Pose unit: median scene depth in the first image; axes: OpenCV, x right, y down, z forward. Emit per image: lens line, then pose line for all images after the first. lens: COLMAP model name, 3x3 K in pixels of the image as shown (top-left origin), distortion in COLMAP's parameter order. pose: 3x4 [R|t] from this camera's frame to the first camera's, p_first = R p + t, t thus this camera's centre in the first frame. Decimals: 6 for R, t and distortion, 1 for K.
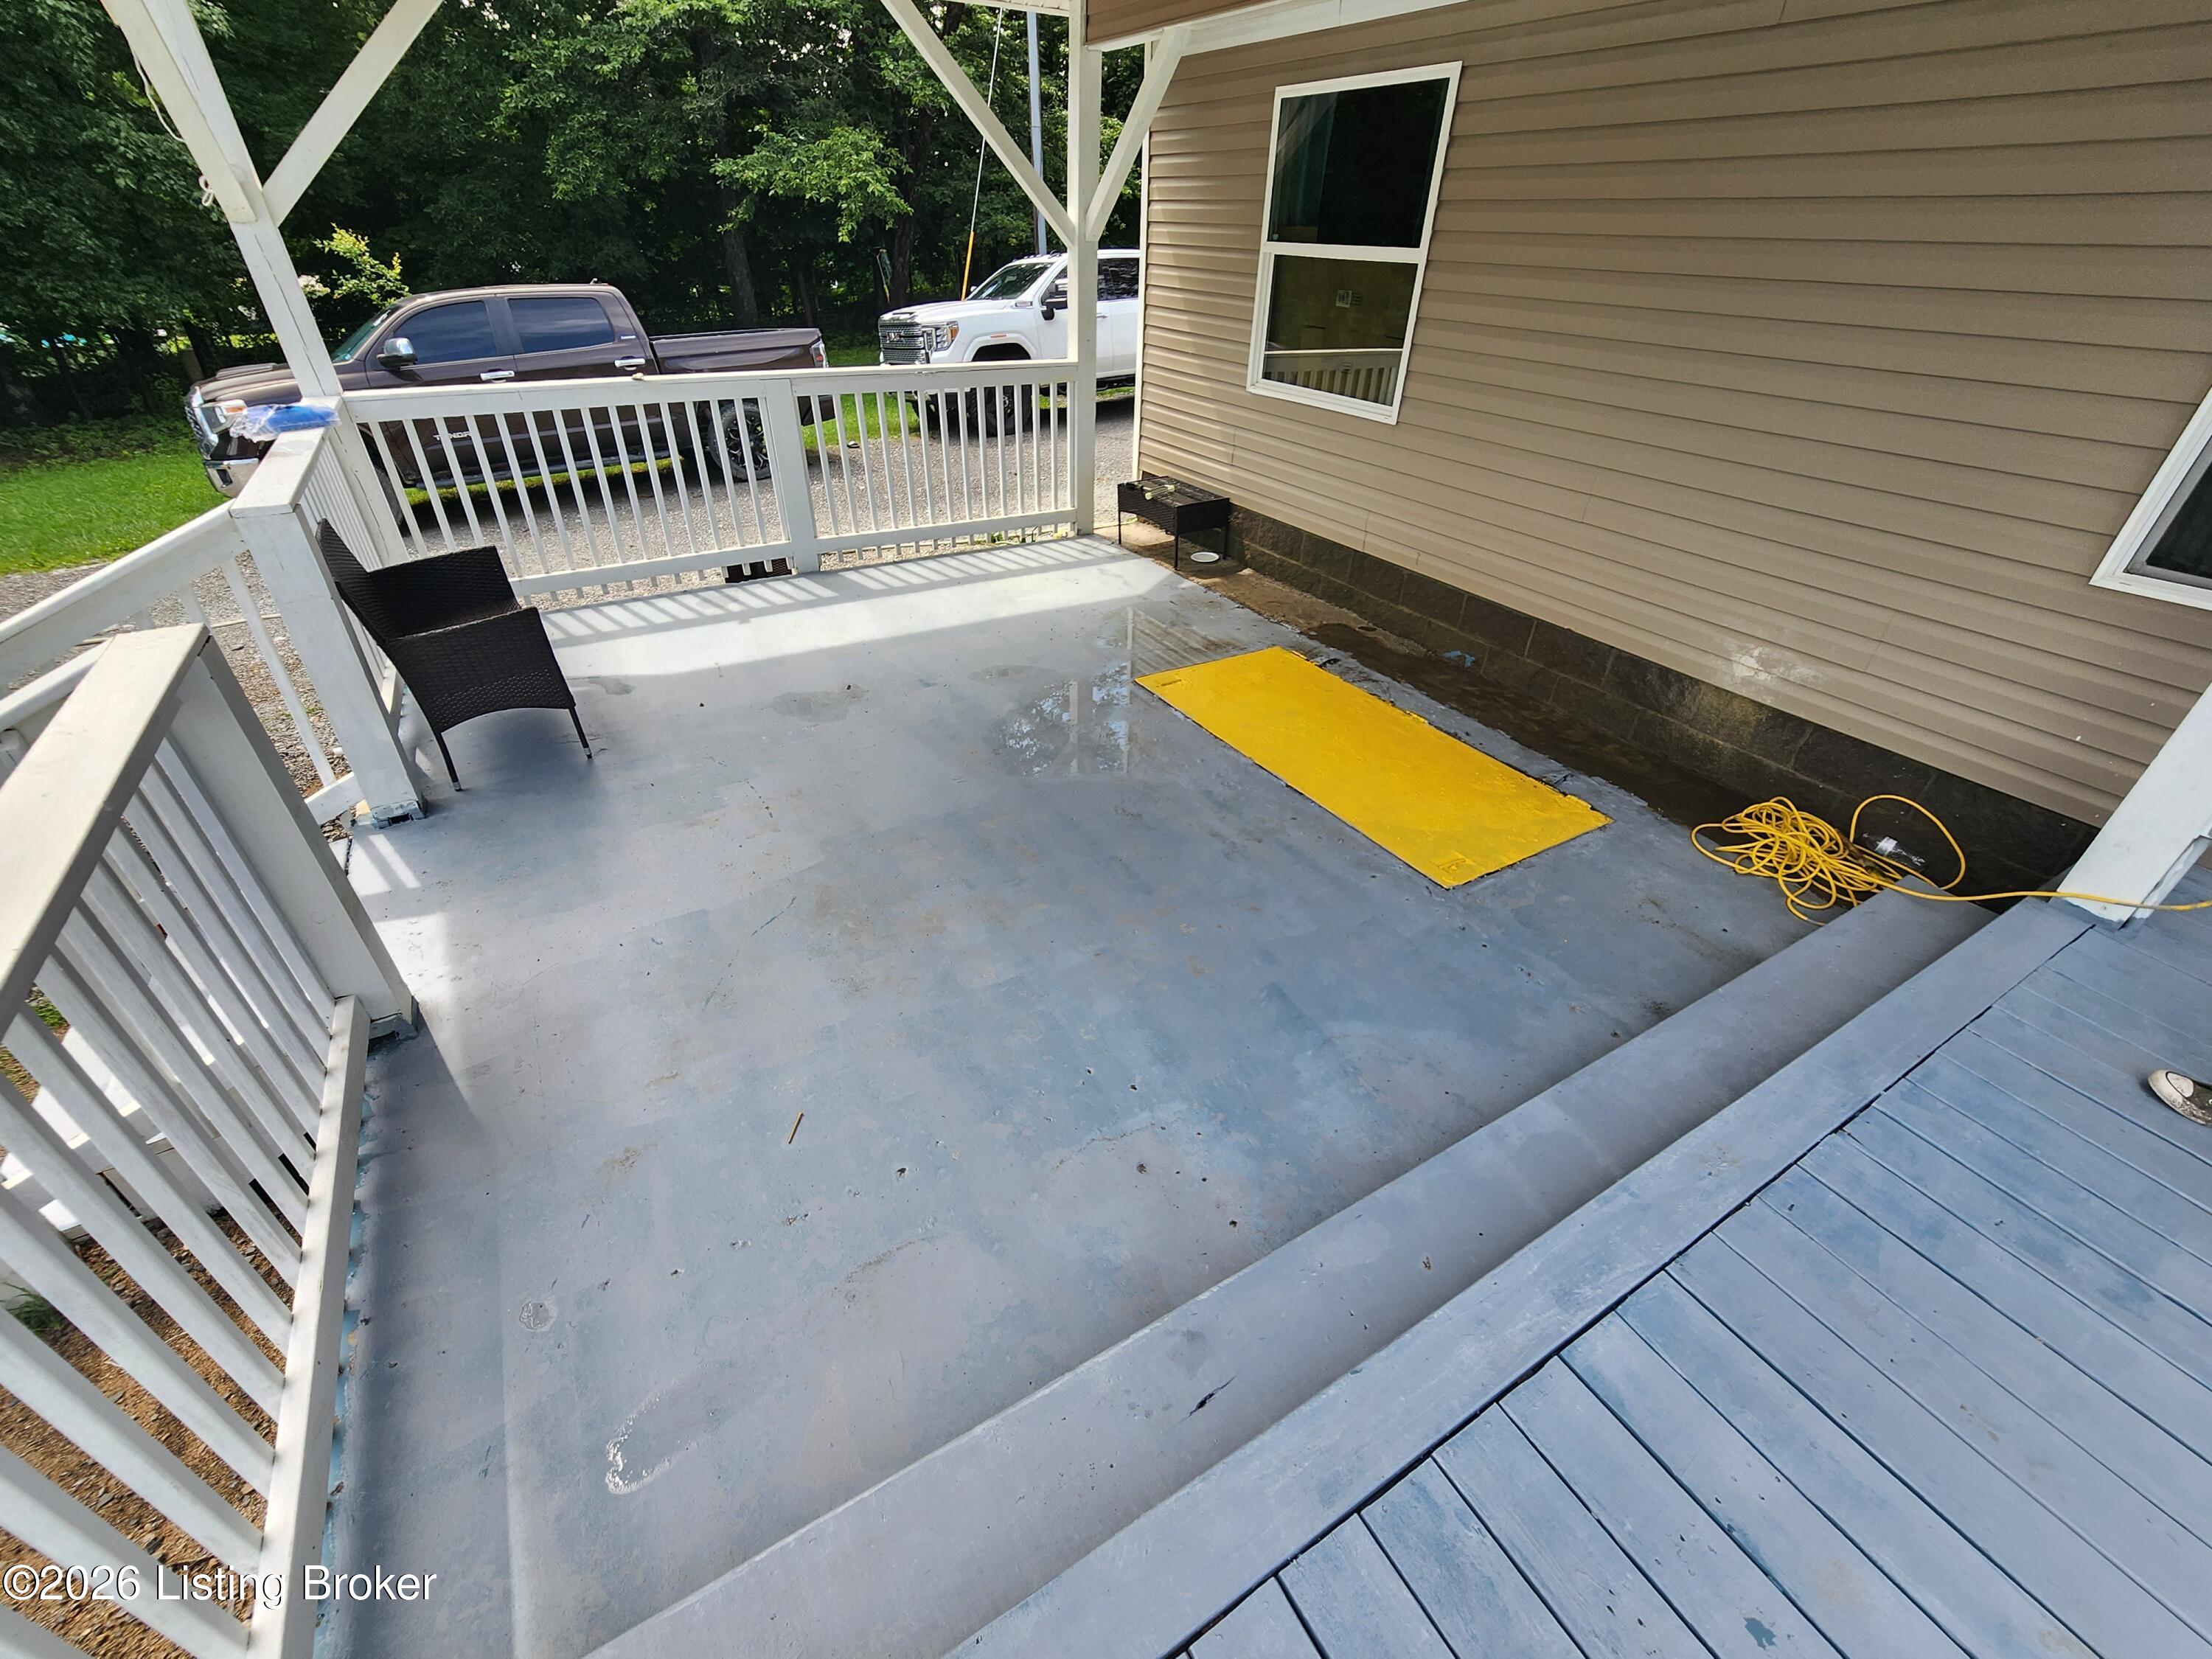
lens RADIAL K [[914.0, 0, 1099.6], [0, 914.0, 834.1], [0, 0, 1]] dist [-0.000394, 0.001136]
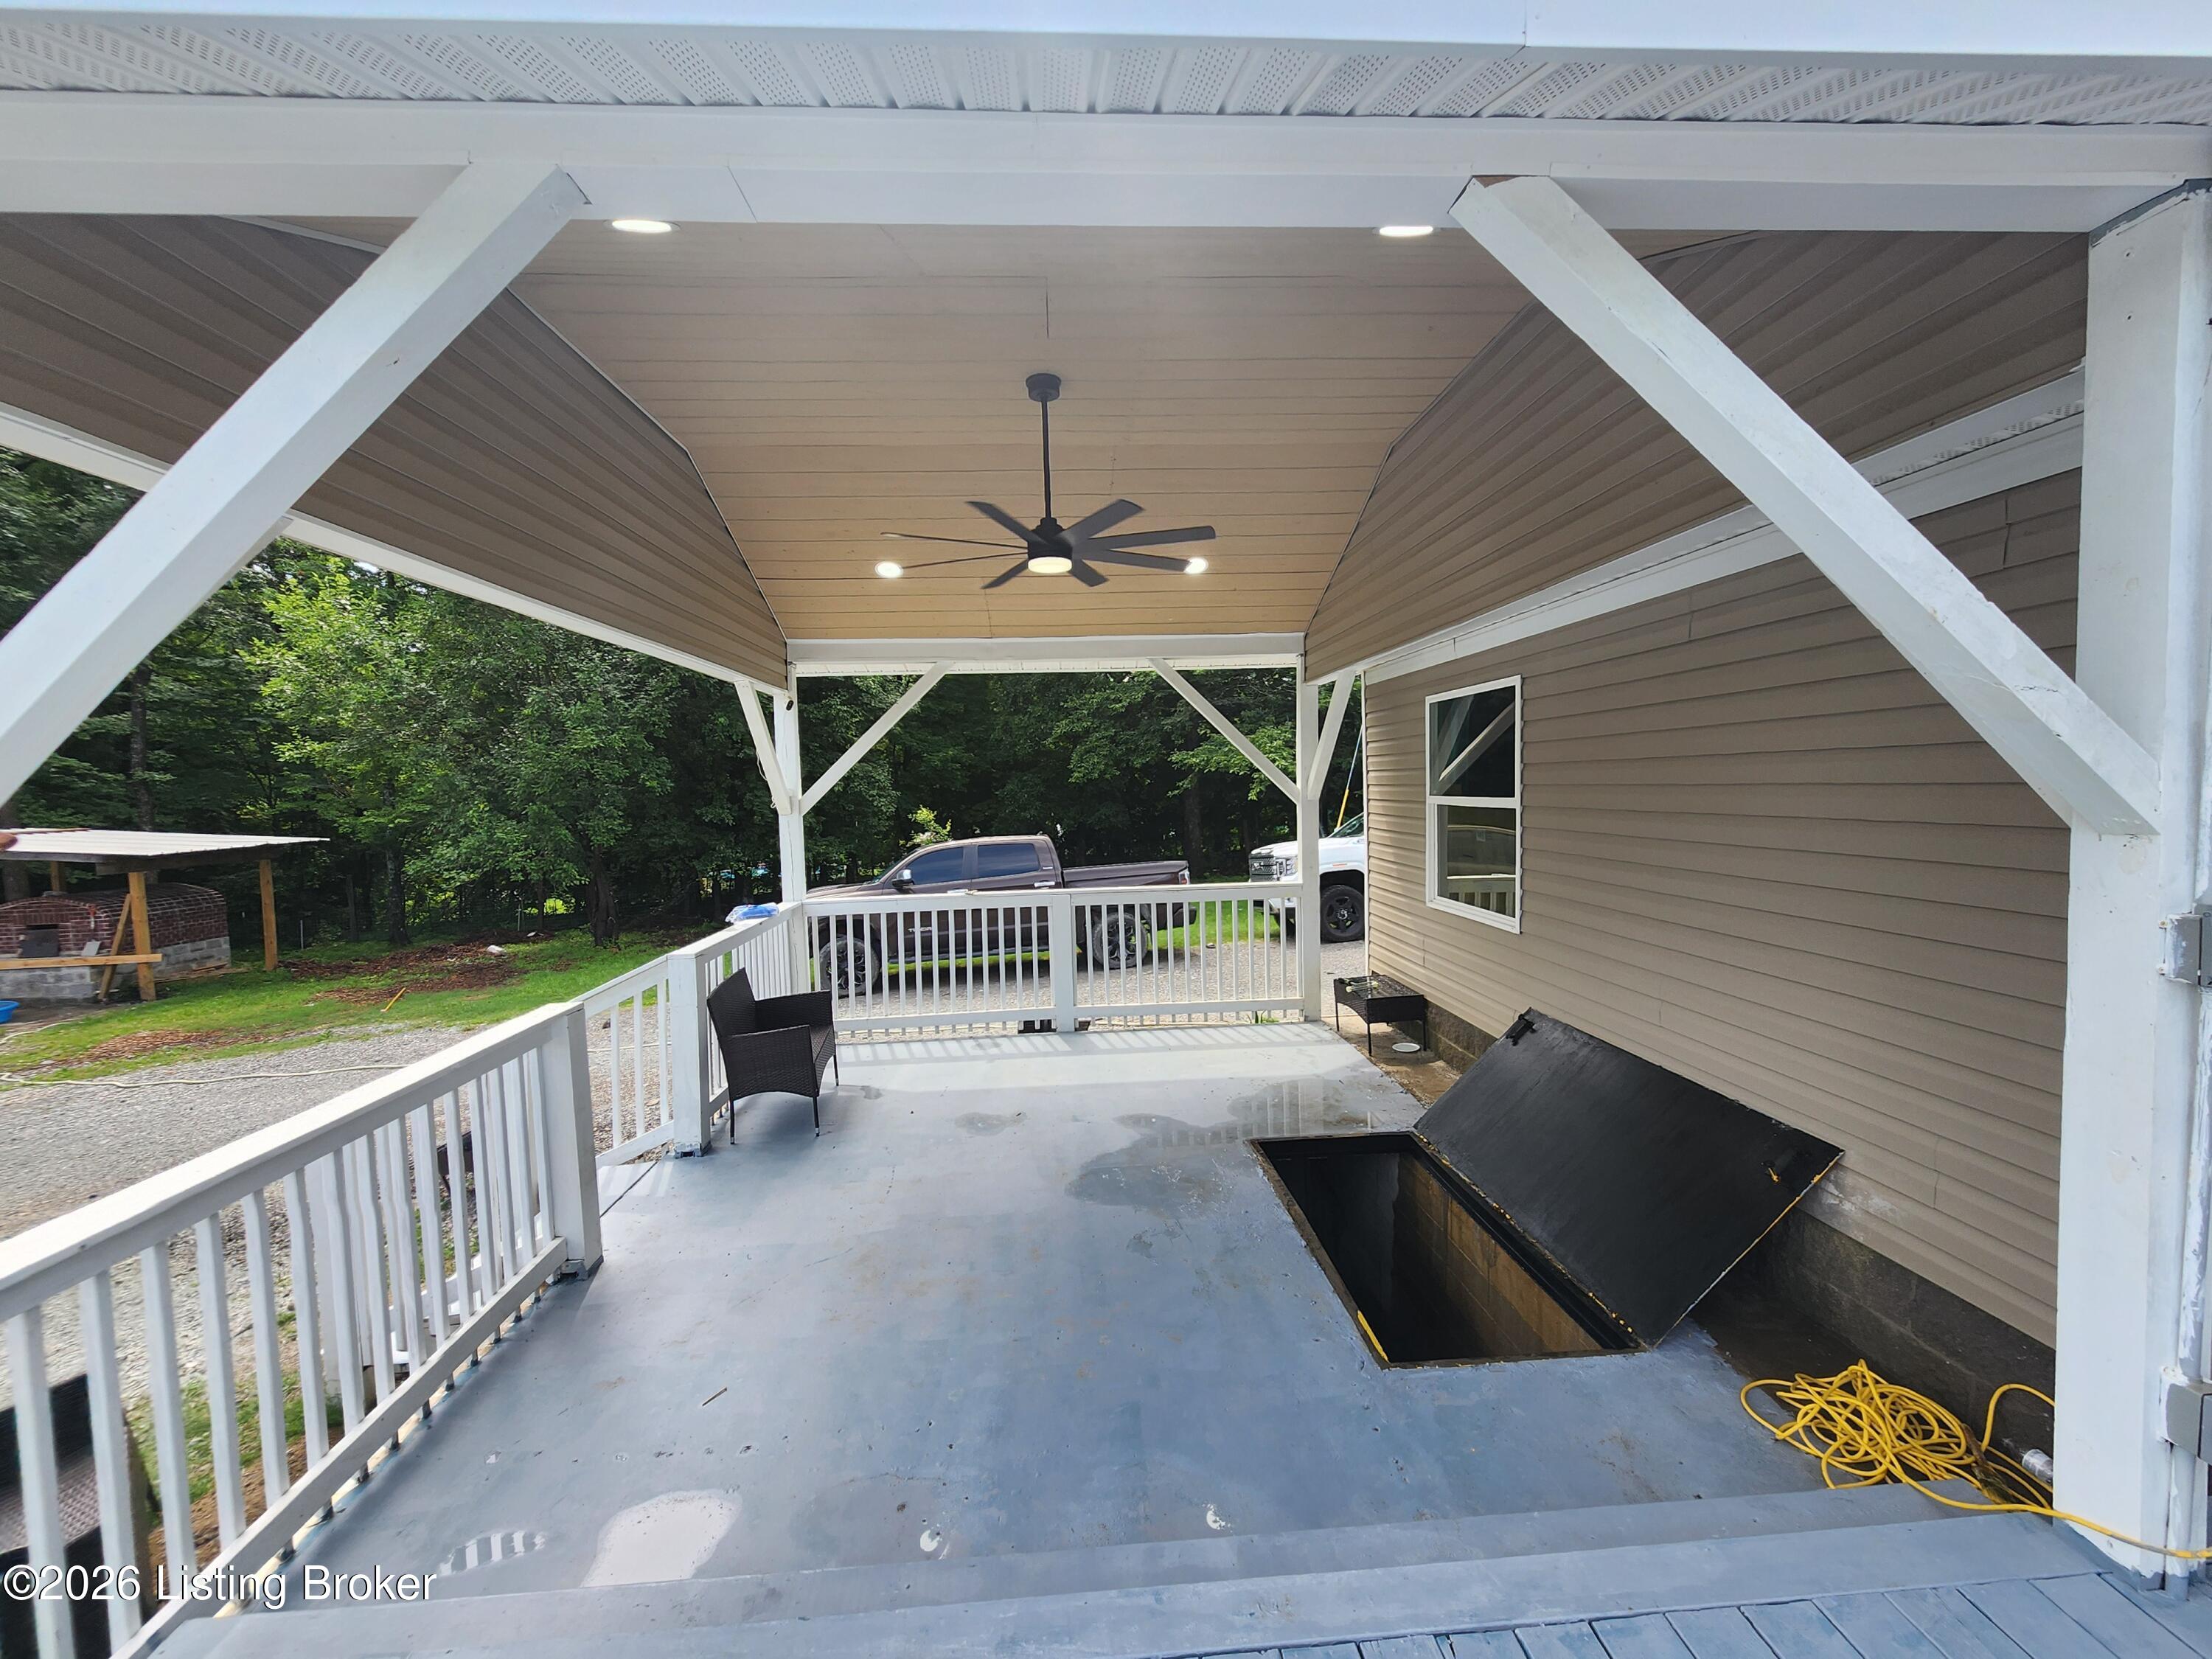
lens RADIAL K [[914.0, 0, 1108.6], [0, 914.0, 842.8], [0, 0, 1]] dist [-0.000394, 0.001136]
pose [[0.889307, -0.020707, -0.456841, 0.328897], [-0.209748, 0.869233, -0.447705, 0.040194], [0.406372, 0.493969, 0.768672, -0.075146]]
